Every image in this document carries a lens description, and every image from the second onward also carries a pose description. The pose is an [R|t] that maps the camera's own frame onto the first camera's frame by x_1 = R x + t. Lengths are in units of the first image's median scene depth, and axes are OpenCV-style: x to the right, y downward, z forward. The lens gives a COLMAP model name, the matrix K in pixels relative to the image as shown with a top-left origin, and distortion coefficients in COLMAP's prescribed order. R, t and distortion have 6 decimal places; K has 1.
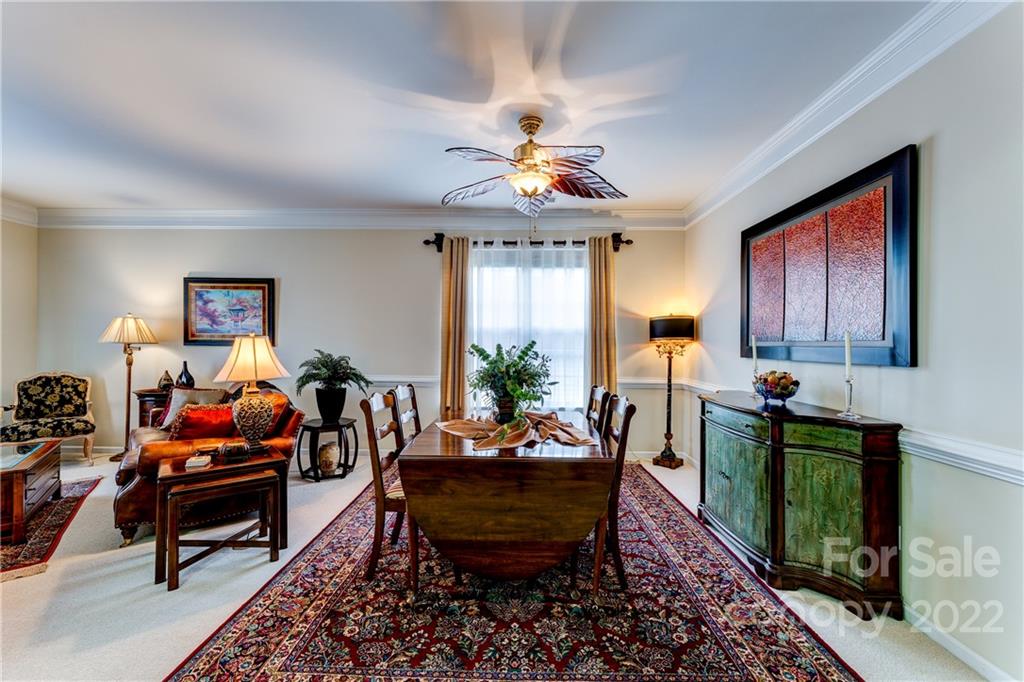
lens RADIAL K [[417.3, 0, 515.8], [0, 417.3, 341.9], [0, 0, 1]] dist [0.001434, 0.000104]
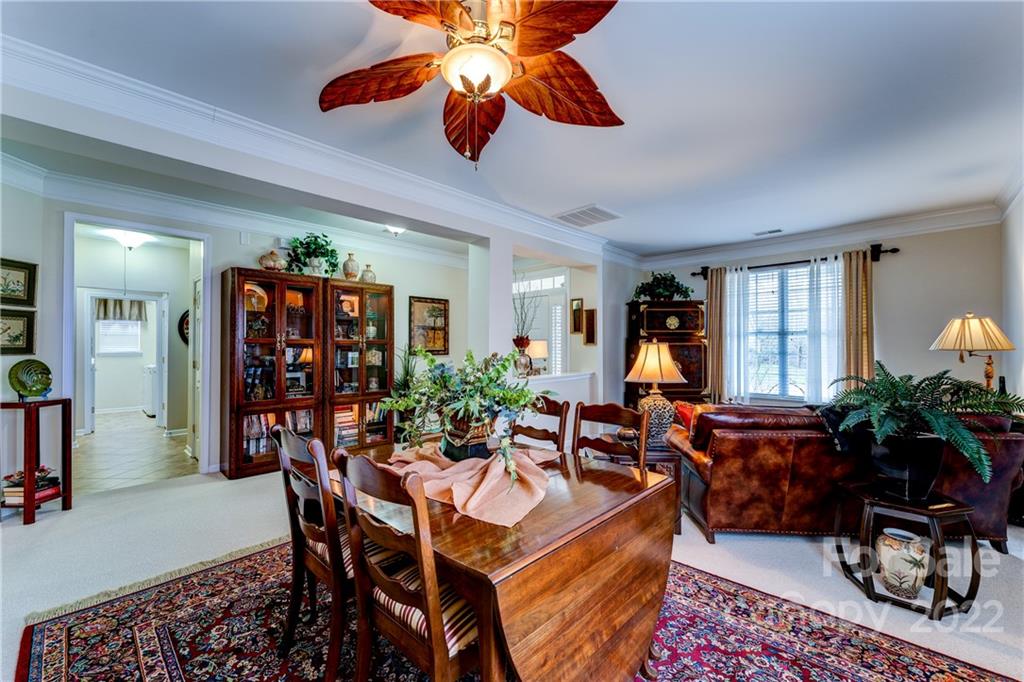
lens RADIAL K [[411.3, 0, 515.7], [0, 411.3, 346.2], [0, 0, 1]] dist [0.000459, -0.000503]
pose [[-0.675440, -0.006793, -0.737384, 0.418775], [0.000928, 0.999949, -0.010061, 0.005740], [0.737414, -0.007480, -0.675399, 1.435684]]
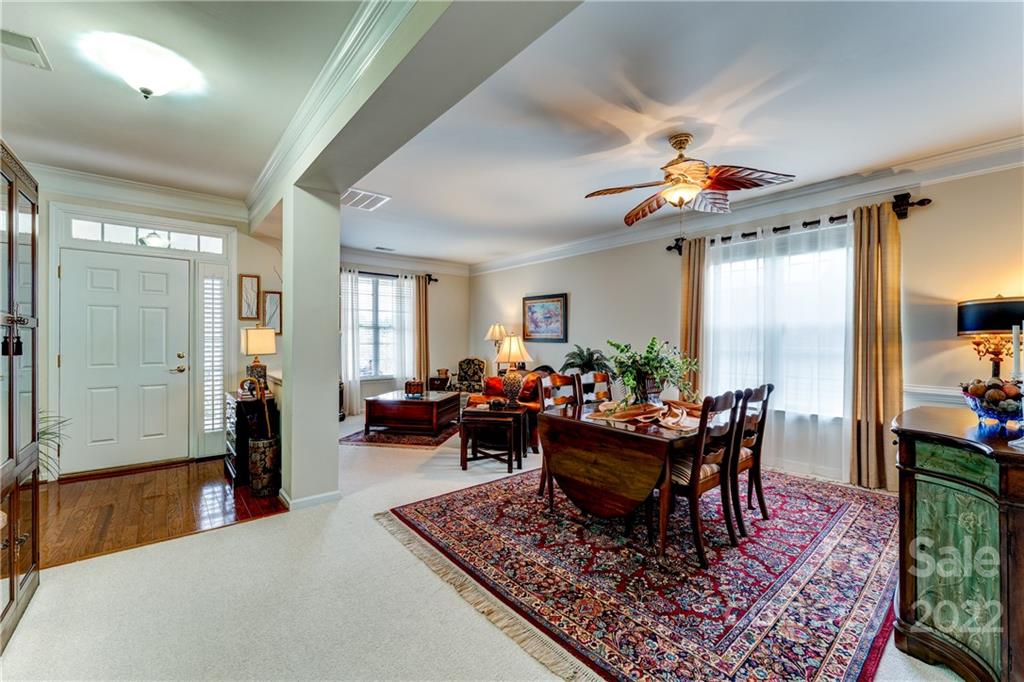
lens RADIAL K [[413.4, 0, 509.3], [0, 413.4, 335.5], [0, 0, 1]] dist [0.000244, 0.000234]
pose [[0.652798, -0.010476, -0.757460, 0.571717], [0.003055, 0.999933, -0.011197, 0.004395], [0.757526, 0.004996, 0.652786, -0.053087]]
